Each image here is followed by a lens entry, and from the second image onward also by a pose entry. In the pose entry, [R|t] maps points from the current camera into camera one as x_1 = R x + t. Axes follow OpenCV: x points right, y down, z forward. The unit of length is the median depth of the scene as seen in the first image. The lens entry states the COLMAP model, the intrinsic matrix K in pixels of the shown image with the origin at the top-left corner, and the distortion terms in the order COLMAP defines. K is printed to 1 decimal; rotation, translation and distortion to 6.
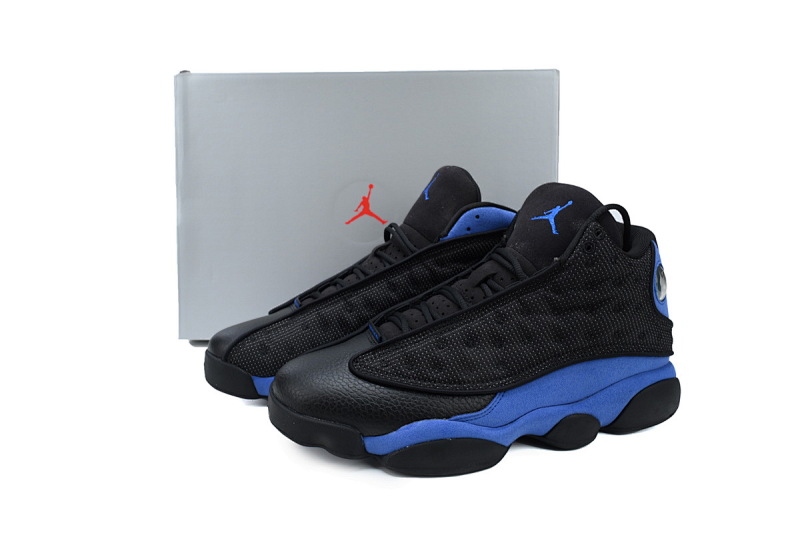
lens RADIAL K [[640.4, 0, 399.5], [0, 640.4, 264.7], [0, 0, 1]] dist [0.000007, -0.002980]
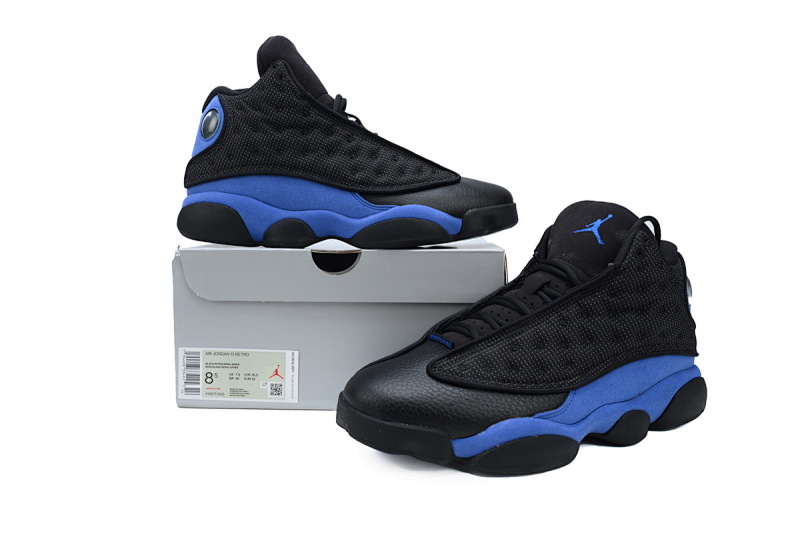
lens RADIAL K [[640.4, 0, 402.1], [0, 640.4, 267.8], [0, 0, 1]] dist [0.000007, -0.002980]
pose [[0.984705, -0.012321, 0.173792, -0.289028], [0.028656, 0.995365, -0.091799, 0.085691], [-0.171855, 0.095375, 0.980494, 0.001460]]
